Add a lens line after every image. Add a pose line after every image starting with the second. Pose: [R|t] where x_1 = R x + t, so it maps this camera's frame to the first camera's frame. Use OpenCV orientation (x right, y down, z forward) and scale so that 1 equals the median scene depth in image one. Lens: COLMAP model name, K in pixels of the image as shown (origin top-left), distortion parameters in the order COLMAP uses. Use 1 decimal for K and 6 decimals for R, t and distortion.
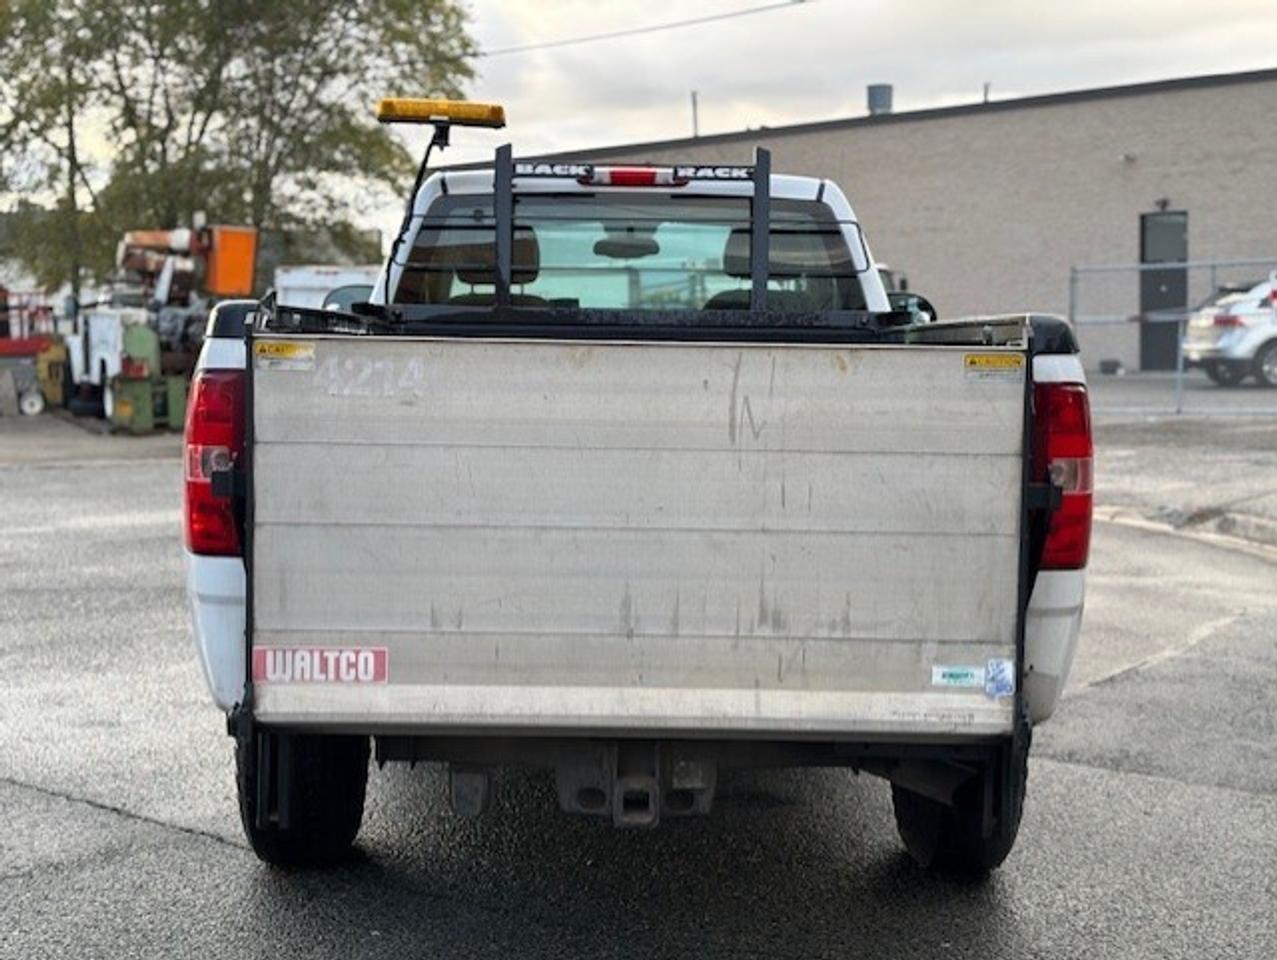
lens RADIAL K [[1971.9, 0, 704.5], [0, 1971.9, 479.8], [0, 0, 1]] dist [0.370203, -2.465653]
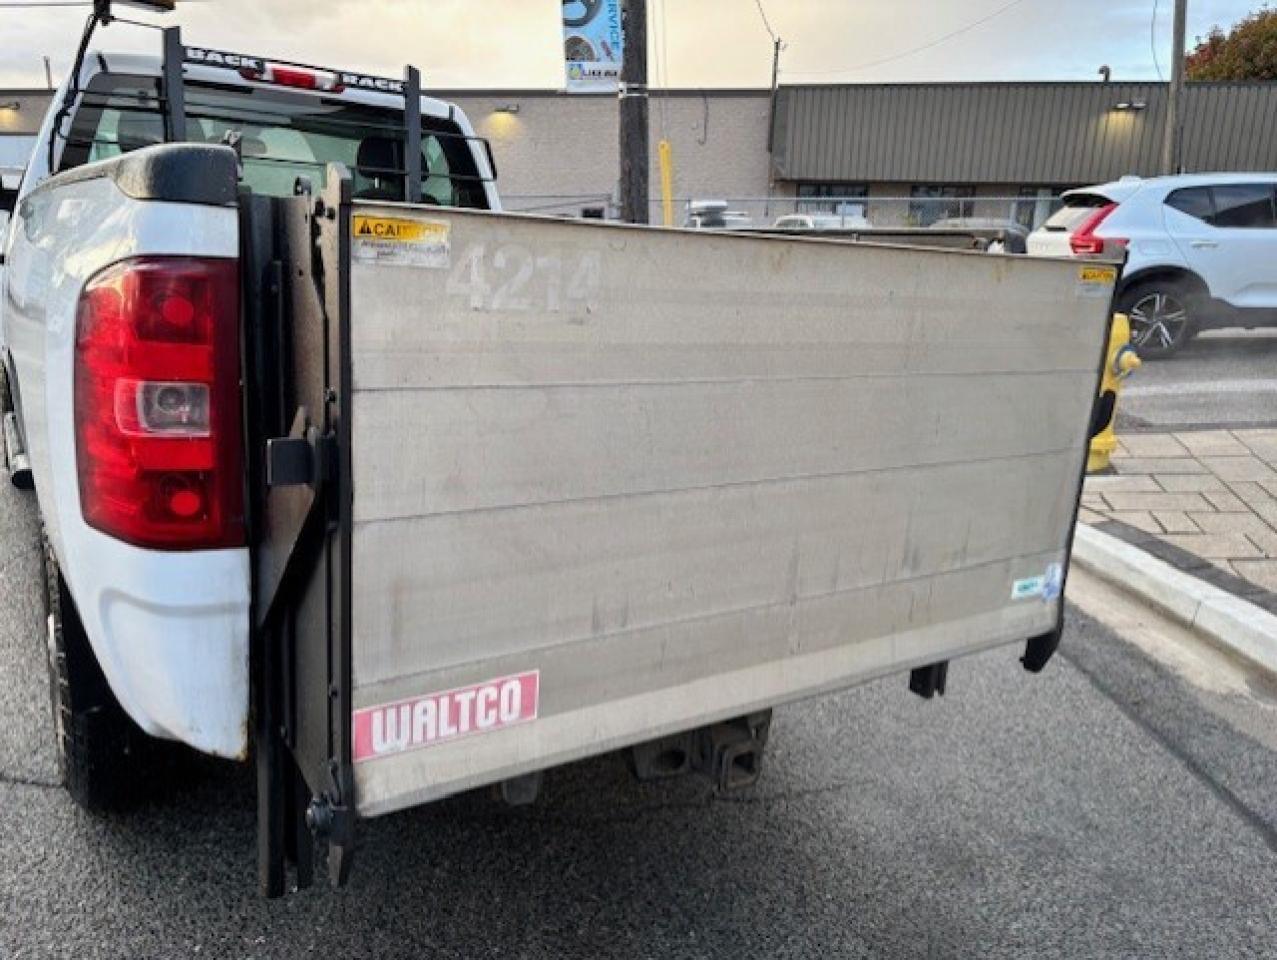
lens RADIAL K [[962.6, 0, 648.1], [0, 962.6, 472.8], [0, 0, 1]] dist [0.016557, -0.009871]
pose [[0.844876, -0.084063, 0.528316, -0.299657], [-0.005746, 0.986094, 0.166091, -0.041746], [-0.534931, -0.143362, 0.832644, 0.702139]]
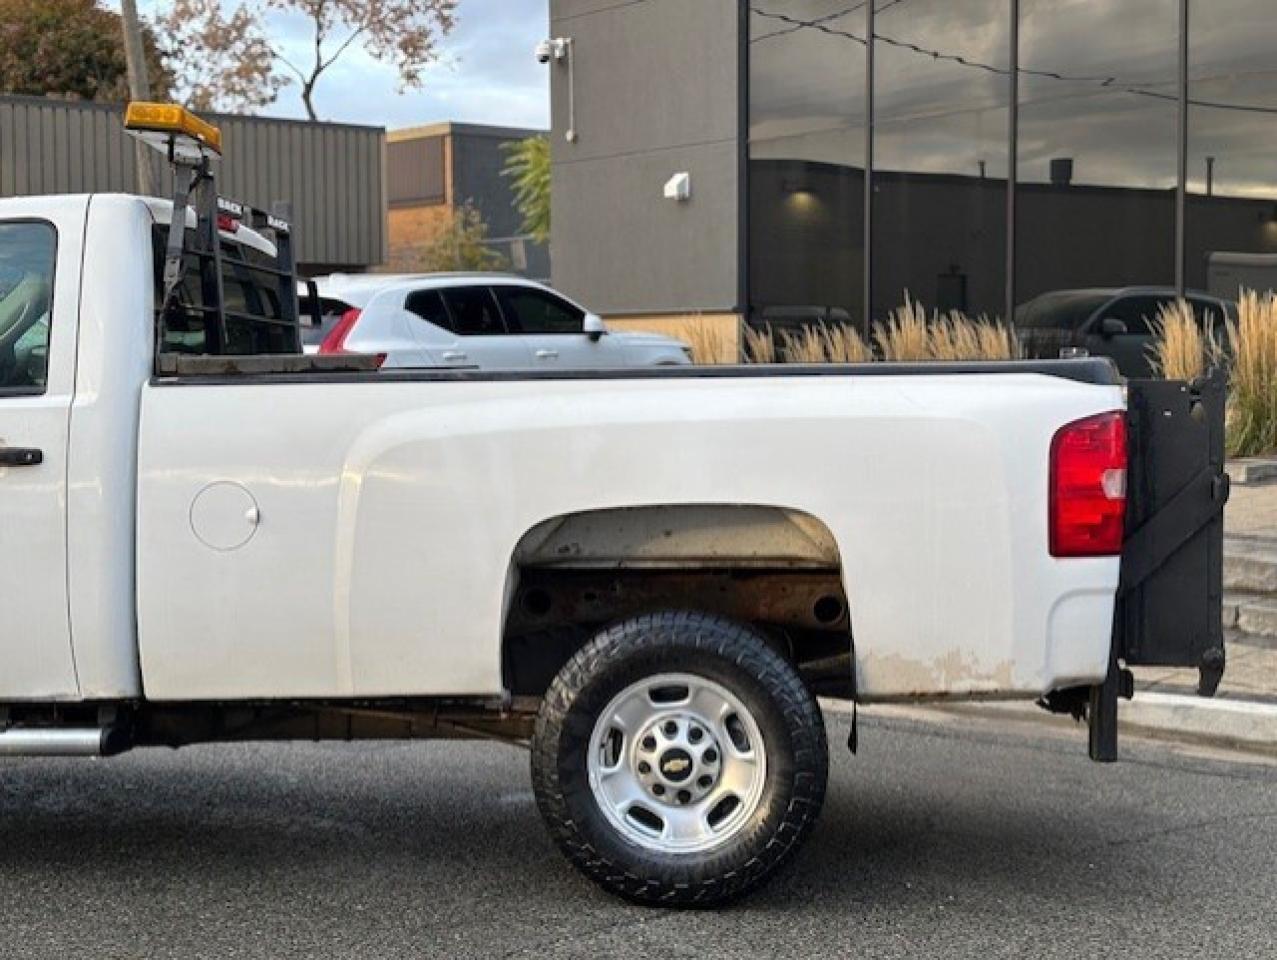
lens RADIAL K [[1886.5, 0, 638.5], [0, 1886.5, 480.0], [0, 0, 1]] dist [0.246508, -0.941460]
pose [[0.103347, -0.049957, 0.993390, -1.553077], [0.078512, 0.996031, 0.041922, -0.088152], [-0.991542, 0.073660, 0.106859, 1.221810]]
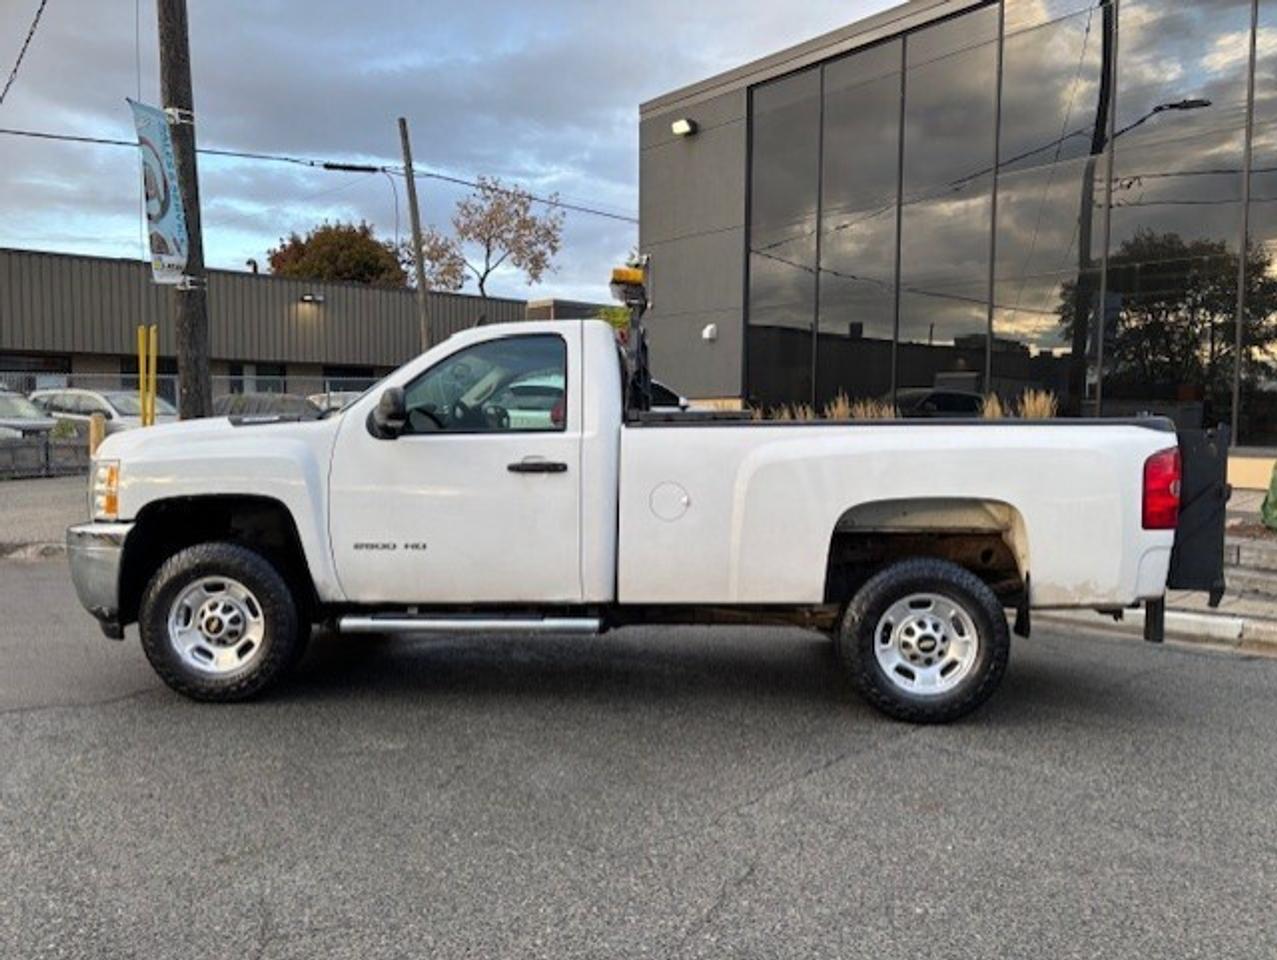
lens RADIAL K [[963.3, 0, 646.0], [0, 963.3, 472.3], [0, 0, 1]] dist [0.033820, -0.000789]
pose [[0.075474, -0.036442, 0.996482, -1.463797], [0.064366, 0.997426, 0.031601, -0.104343], [-0.995068, 0.061754, 0.077625, 1.572667]]
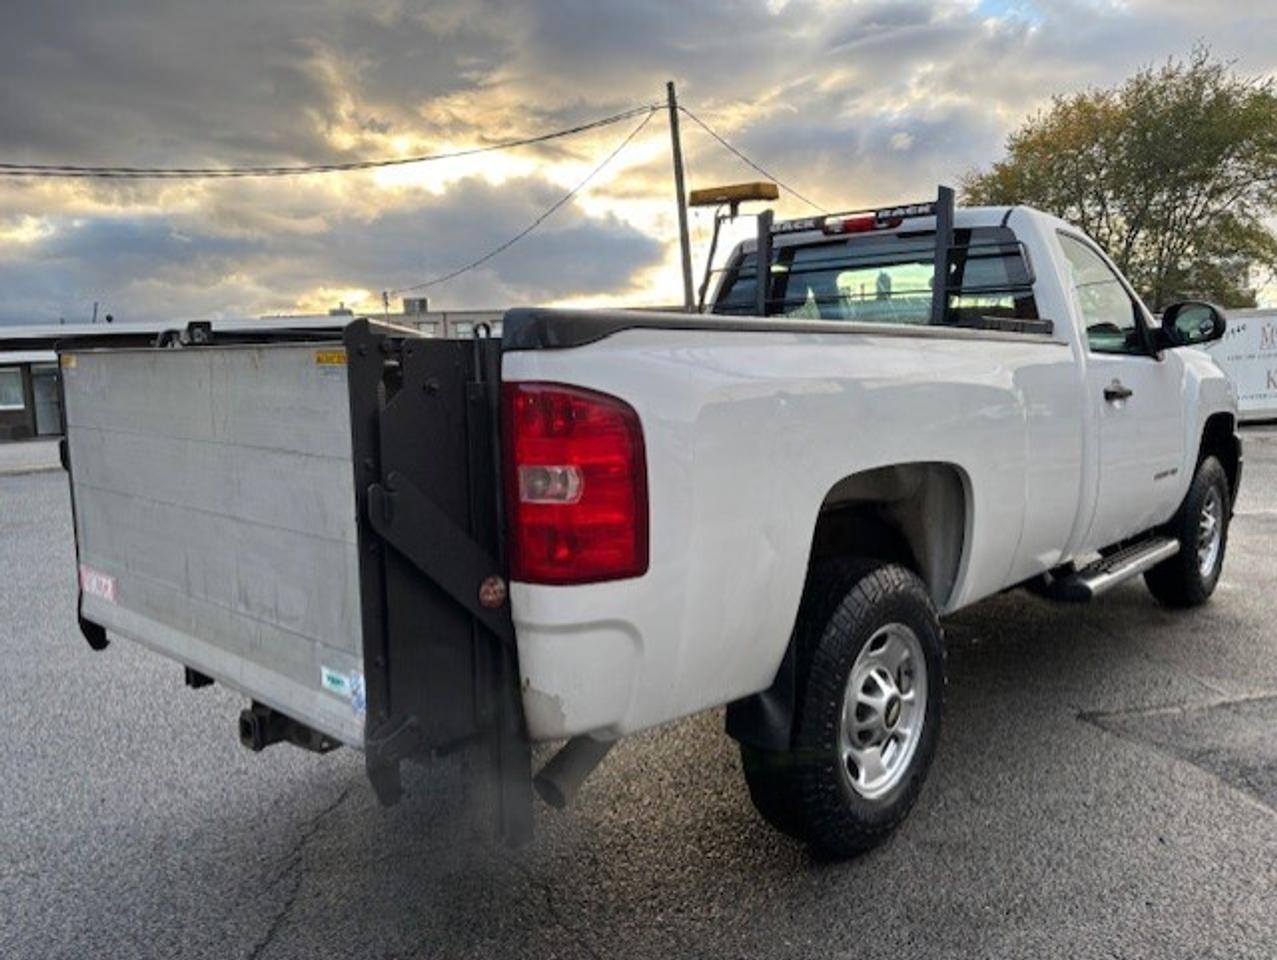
lens RADIAL K [[1002.5, 0, 639.5], [0, 1002.5, 528.0], [0, 0, 1]] dist [0.006210, -0.001256]
pose [[0.693819, 0.097454, -0.713525, 0.591133], [-0.034845, 0.994184, 0.101904, -0.034183], [0.719306, -0.045840, 0.693179, 0.770546]]
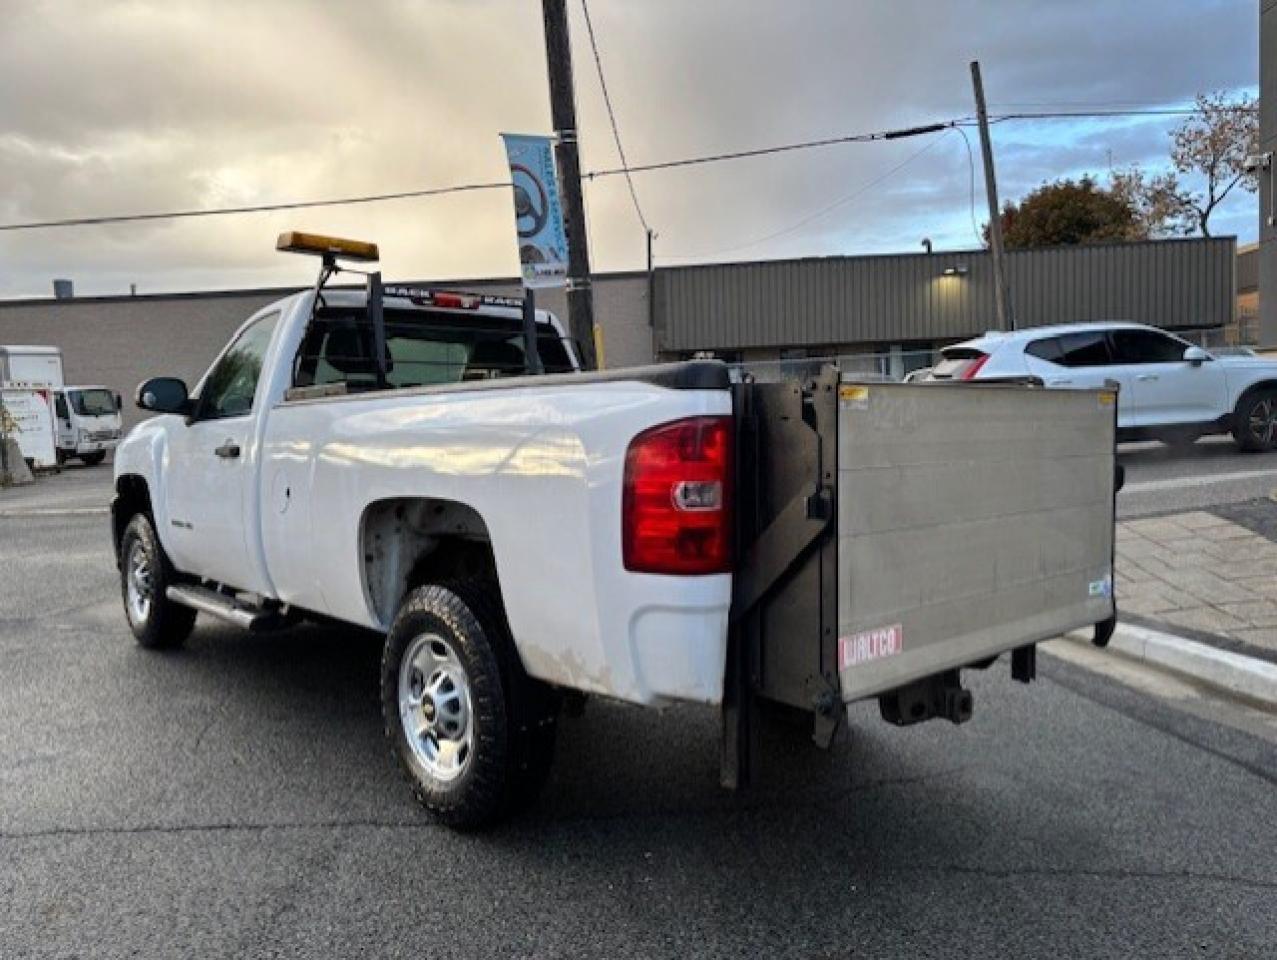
lens RADIAL K [[963.3, 0, 646.0], [0, 963.3, 472.3], [0, 0, 1]] dist [0.033820, -0.000789]
pose [[0.761605, -0.053856, 0.645799, -0.680546], [0.070910, 0.997483, -0.000442, -0.025072], [-0.644150, 0.046130, 0.763507, 0.621641]]
